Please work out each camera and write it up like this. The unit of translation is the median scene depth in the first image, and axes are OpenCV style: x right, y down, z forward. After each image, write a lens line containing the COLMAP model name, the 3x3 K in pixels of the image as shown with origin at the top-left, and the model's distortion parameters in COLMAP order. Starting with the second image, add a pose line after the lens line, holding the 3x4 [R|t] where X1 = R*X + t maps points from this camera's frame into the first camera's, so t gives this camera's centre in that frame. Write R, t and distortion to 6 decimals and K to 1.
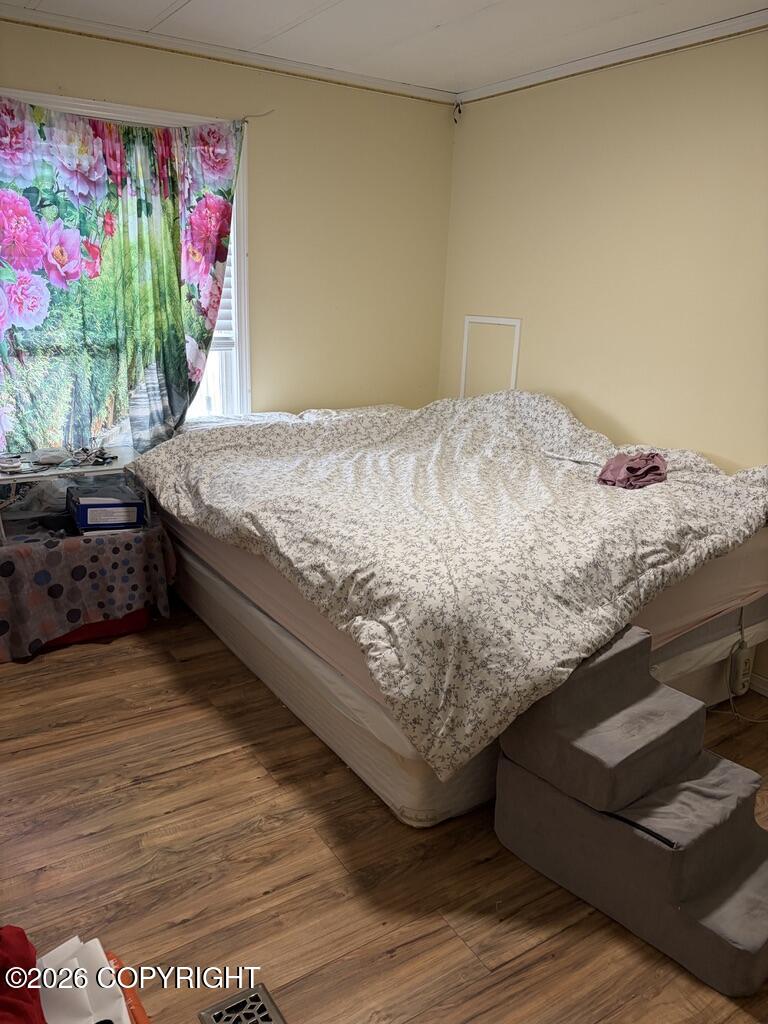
lens RADIAL K [[770.8, 0, 381.5], [0, 770.8, 509.1], [0, 0, 1]] dist [0.010053, -0.005461]
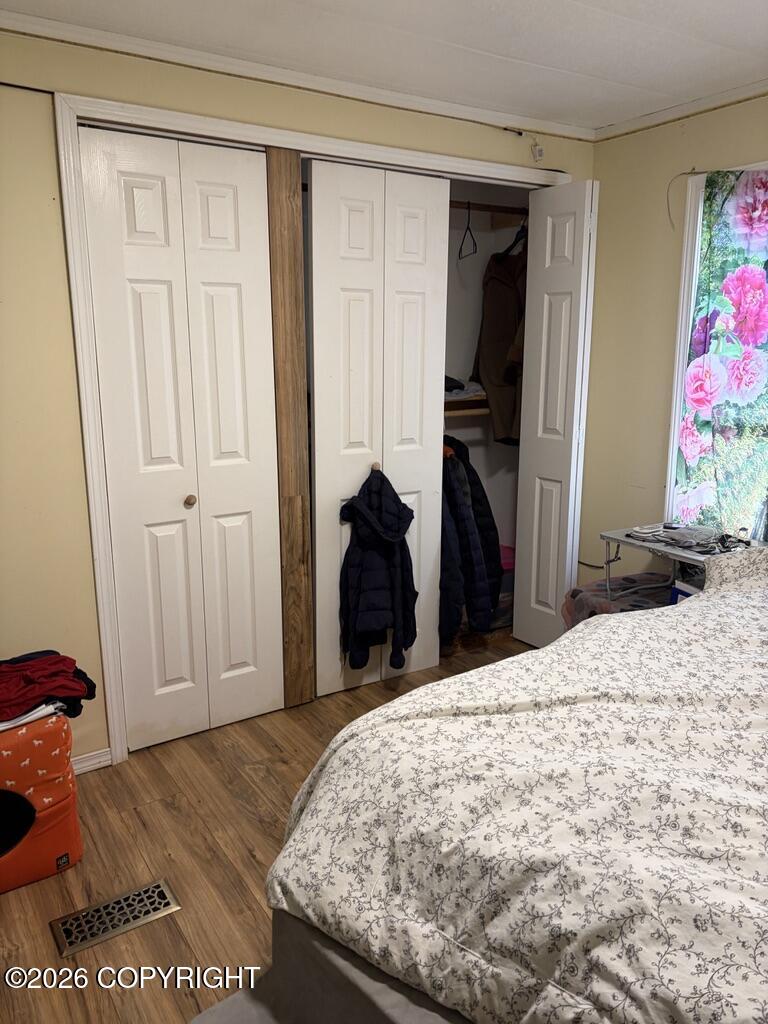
lens RADIAL K [[770.8, 0, 381.5], [0, 770.8, 509.1], [0, 0, 1]] dist [0.010053, -0.005461]
pose [[0.007322, 0.176015, -0.984360, 0.713458], [-0.268104, 0.948692, 0.167643, -0.218305], [0.963362, 0.262683, 0.054137, 0.793121]]
